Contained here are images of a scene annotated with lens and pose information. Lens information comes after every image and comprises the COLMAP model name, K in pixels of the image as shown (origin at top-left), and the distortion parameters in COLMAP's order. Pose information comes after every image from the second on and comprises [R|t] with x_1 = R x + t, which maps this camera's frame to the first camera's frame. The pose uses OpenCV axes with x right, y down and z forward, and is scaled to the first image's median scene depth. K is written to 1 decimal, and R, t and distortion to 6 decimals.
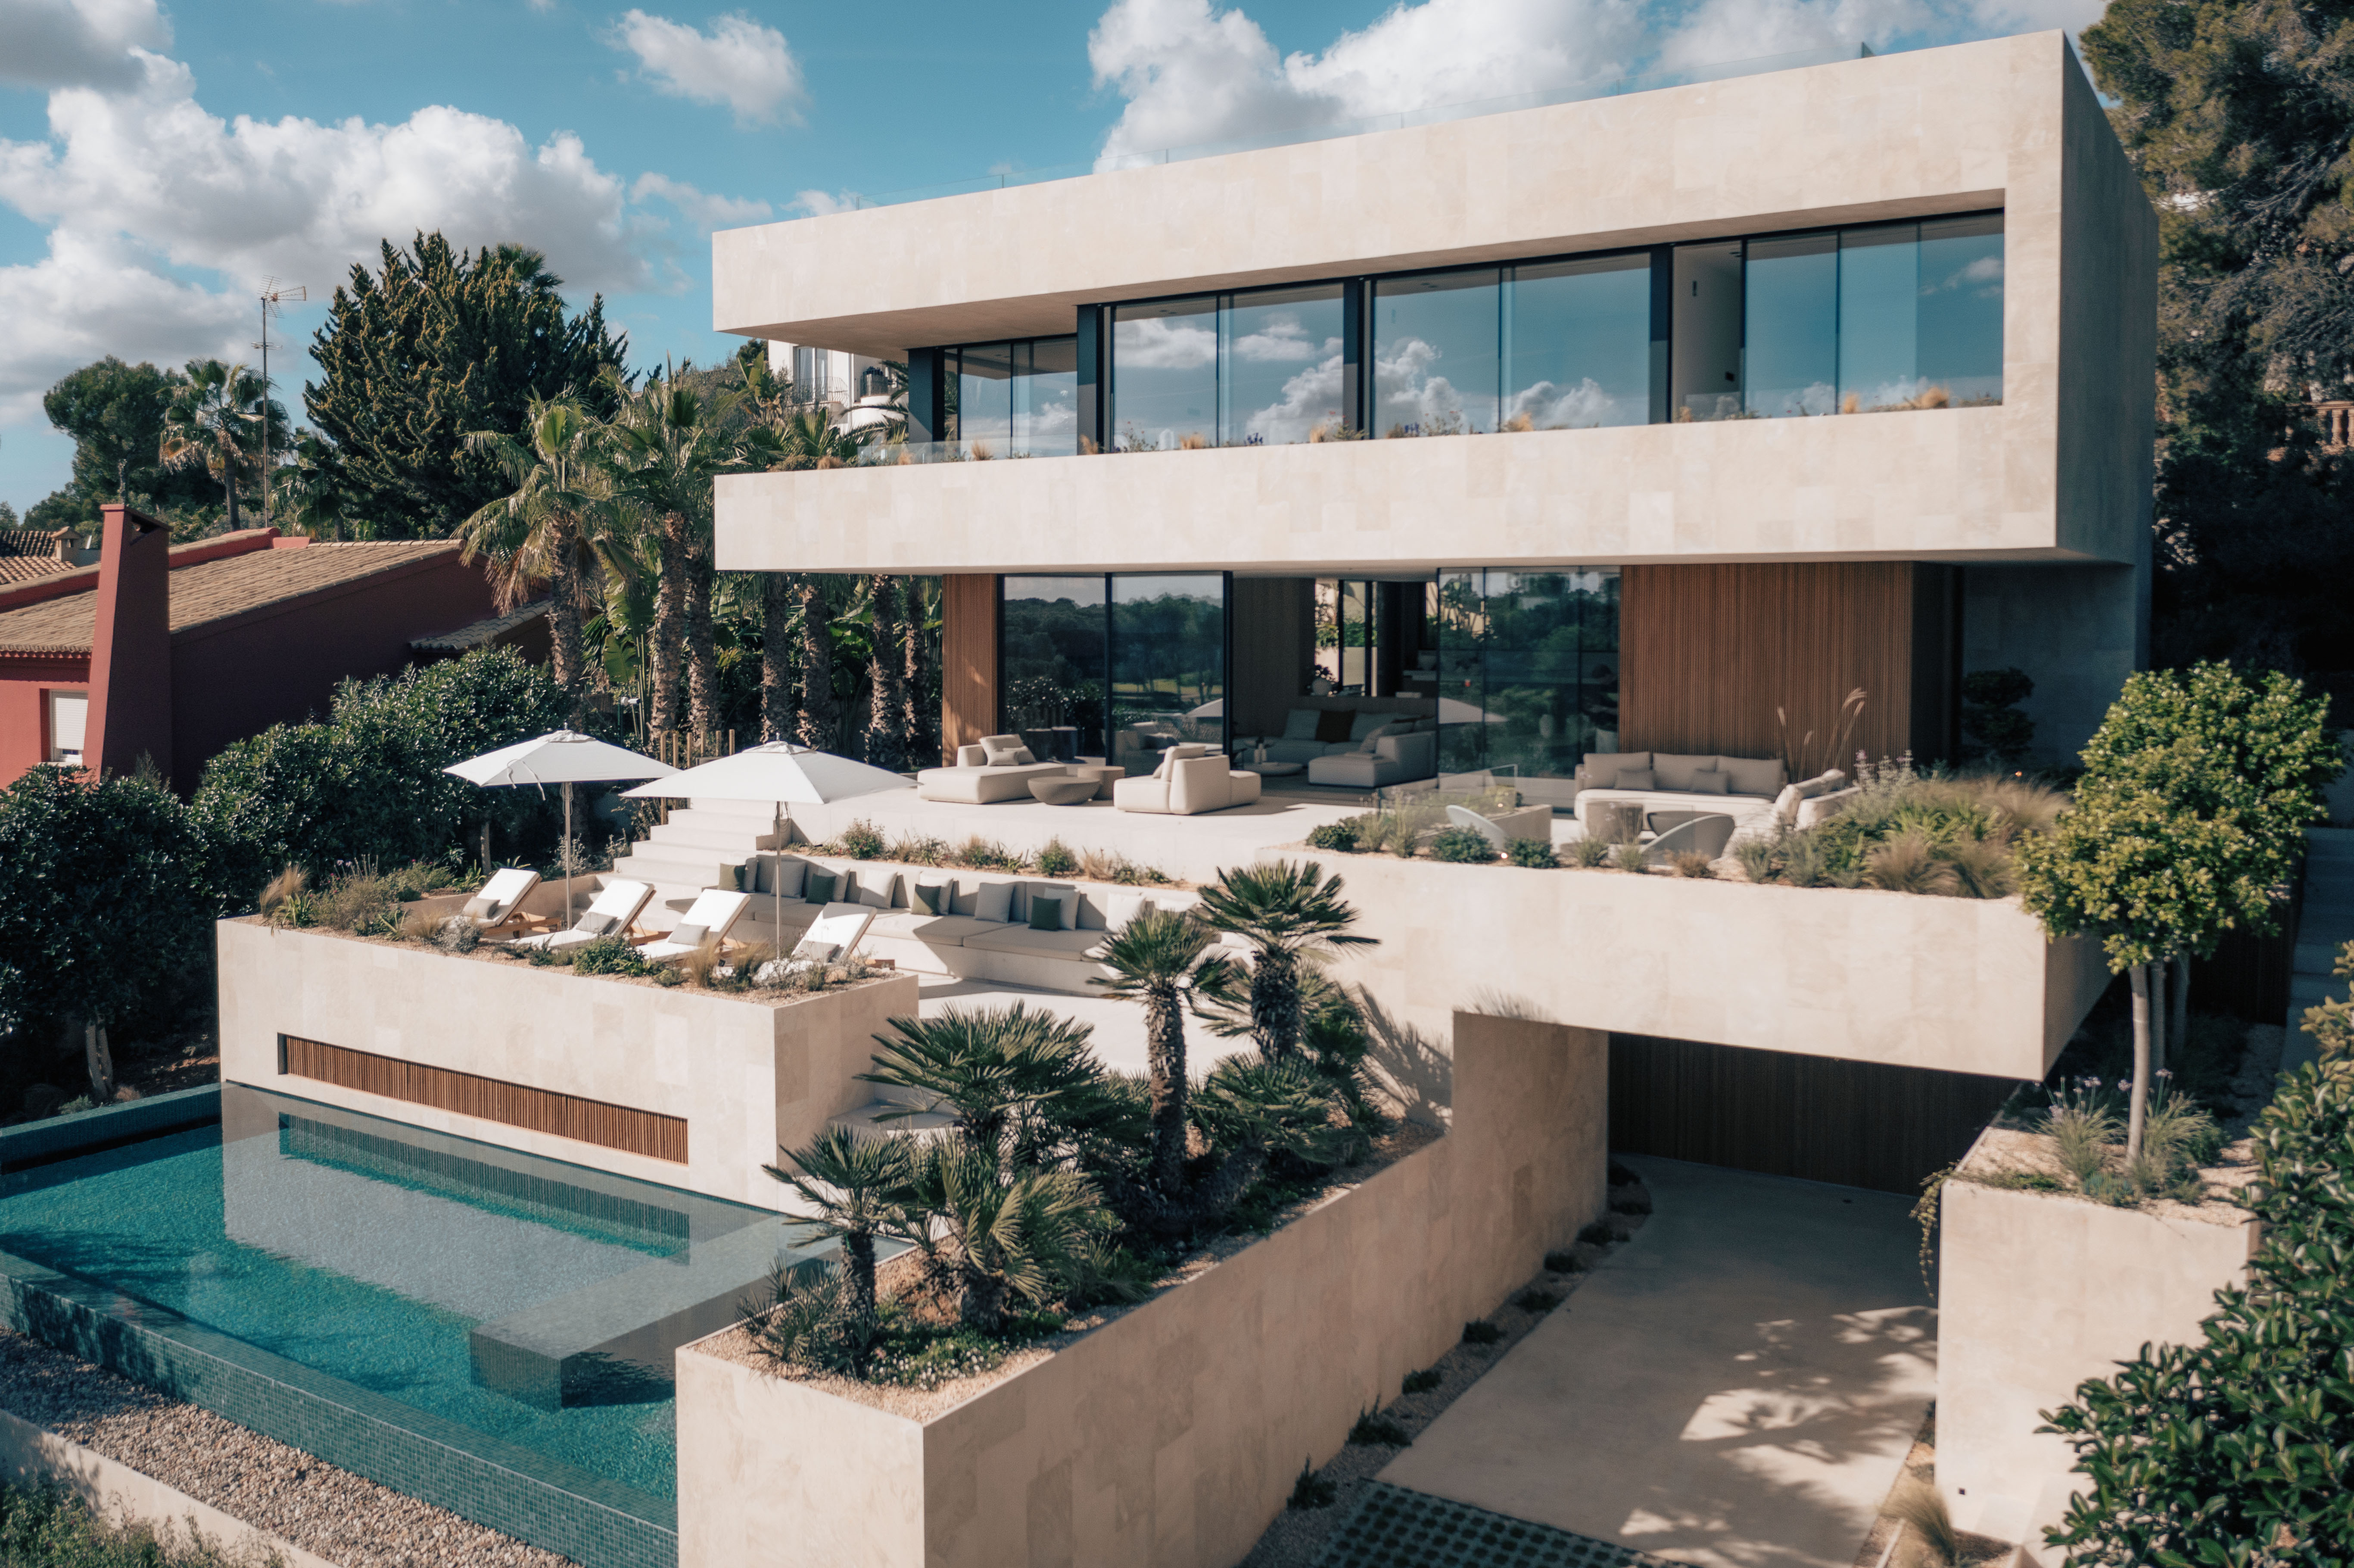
lens RADIAL K [[1927.9, 0, 1177.0], [0, 1927.9, 784.0], [0, 0, 1]] dist [-0.007359, -0.003907]
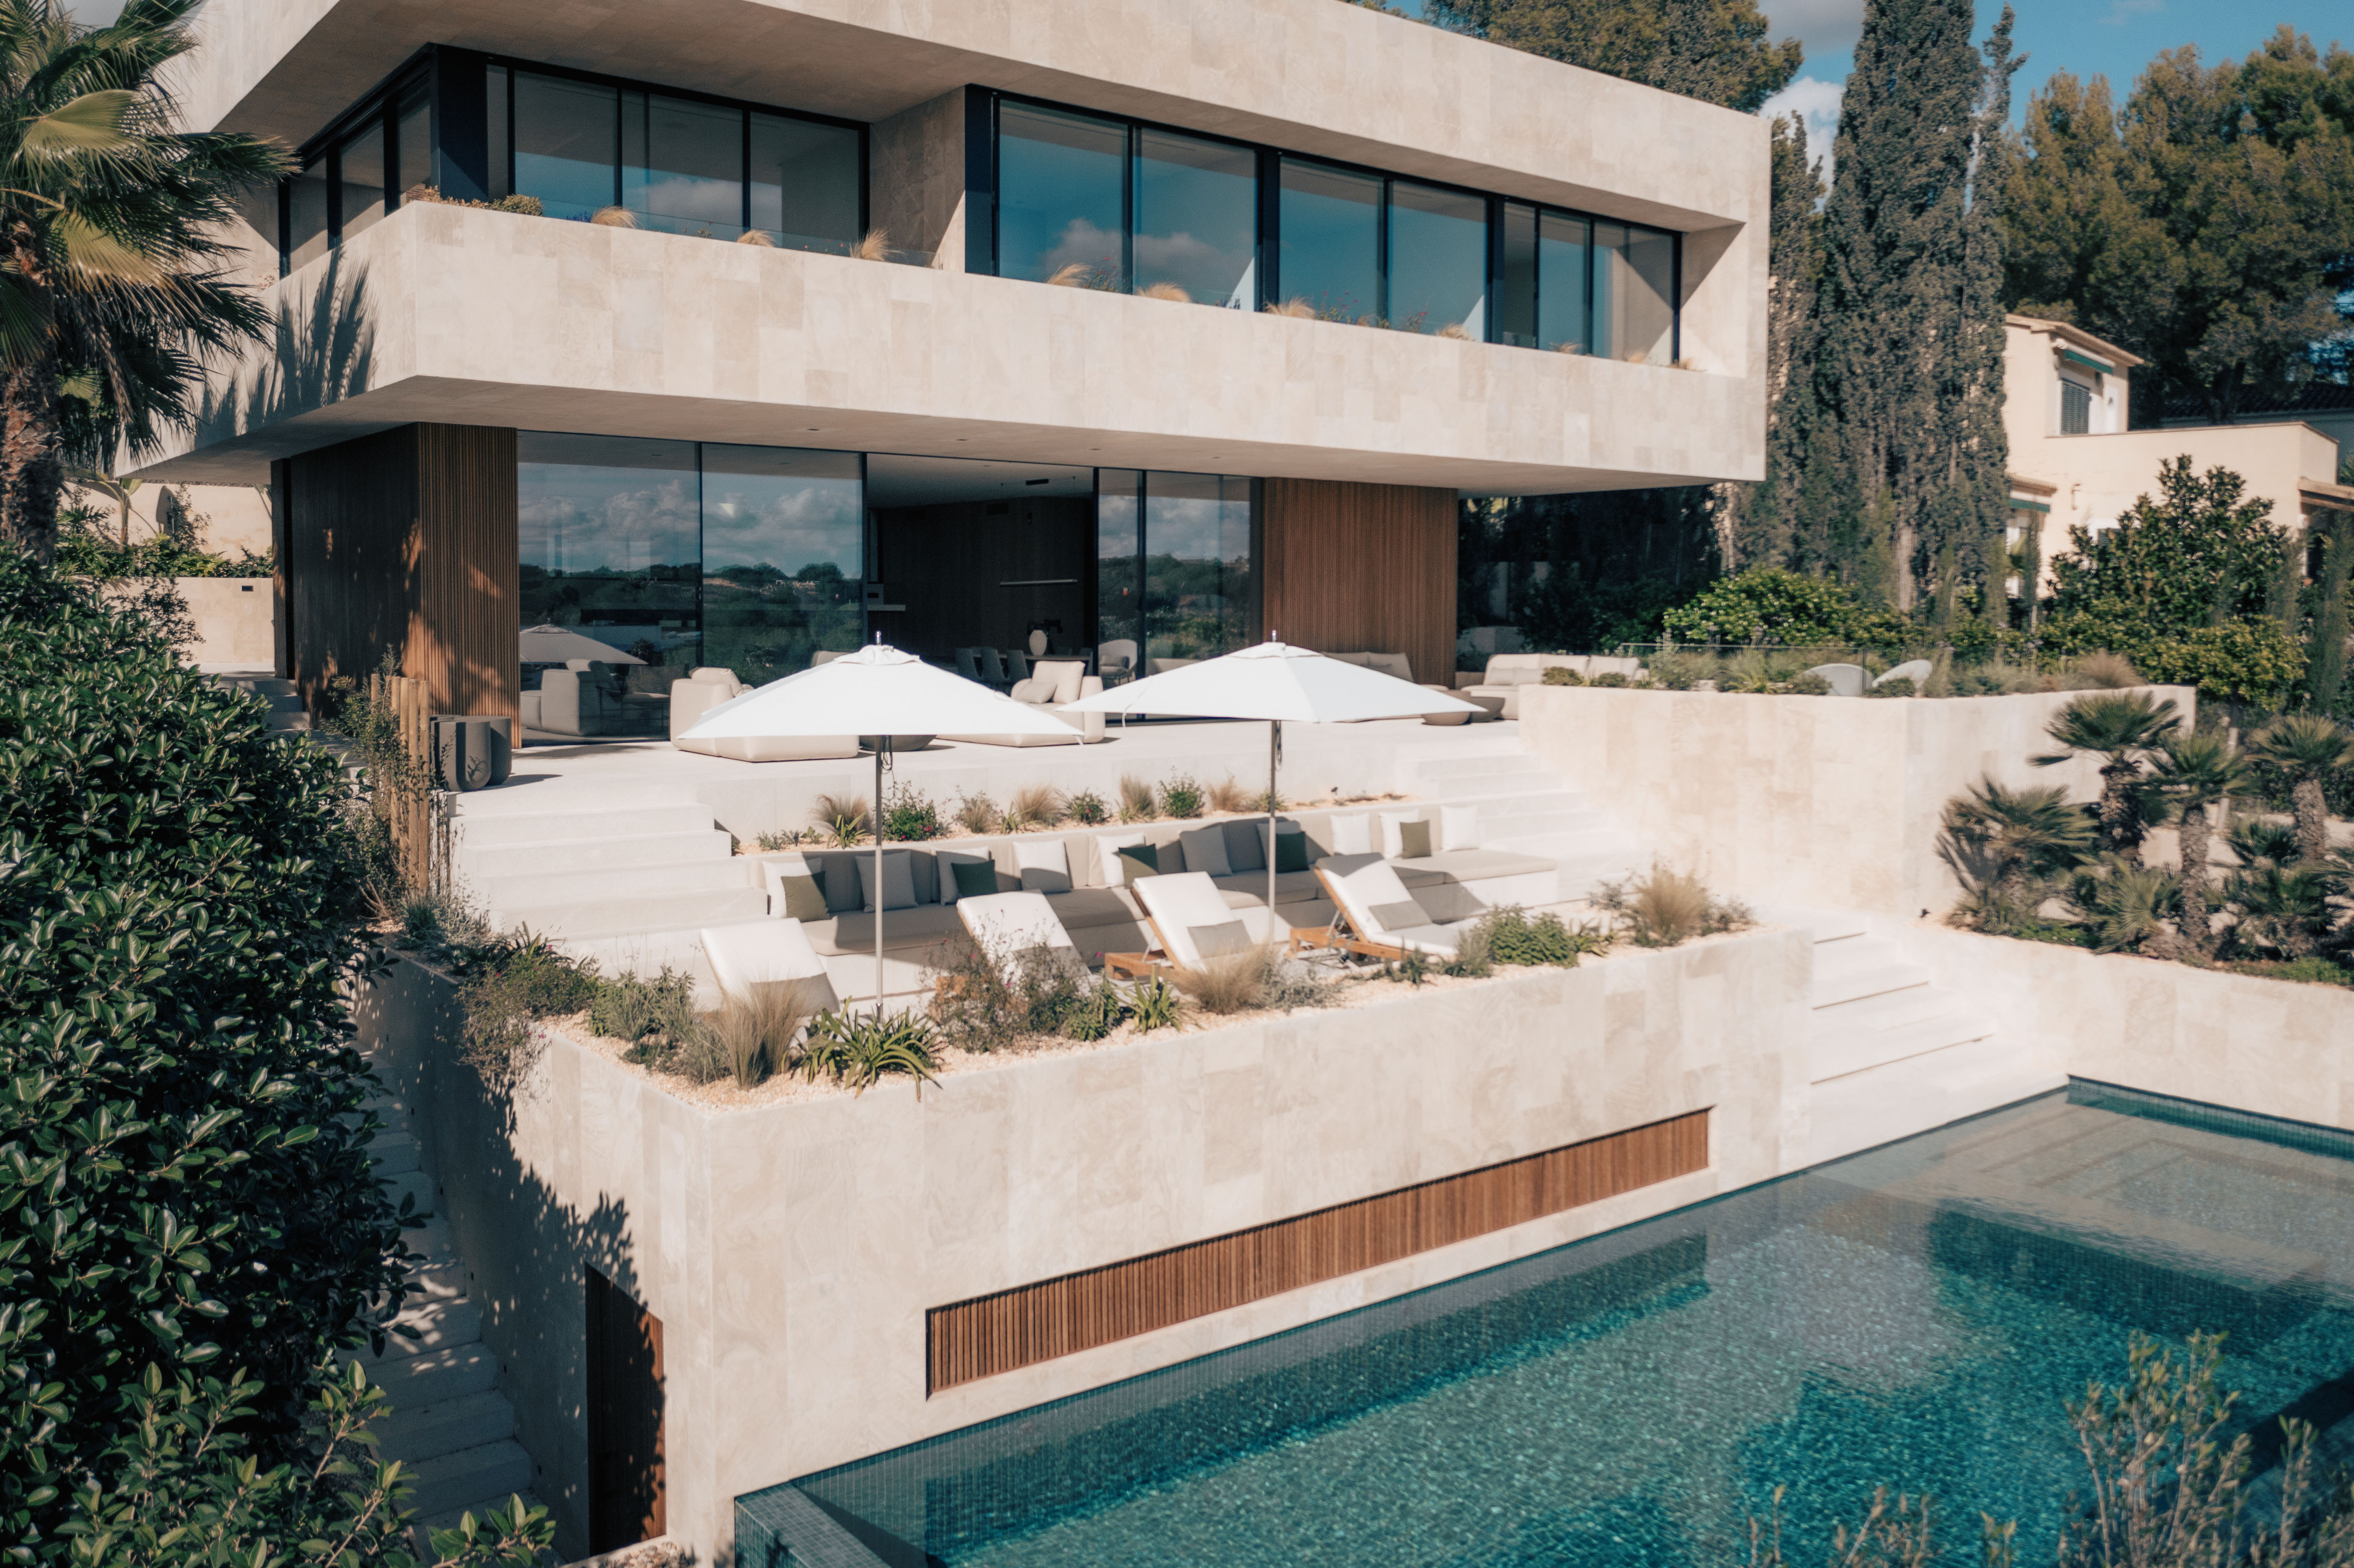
lens RADIAL K [[1831.6, 0, 1177.0], [0, 1831.6, 784.0], [0, 0, 1]] dist [0.000646, -0.107256]
pose [[0.334328, -0.082420, 0.938846, -0.876352], [0.081923, 0.994940, 0.058171, -0.011381], [-0.938889, 0.057465, 0.339389, 0.835482]]
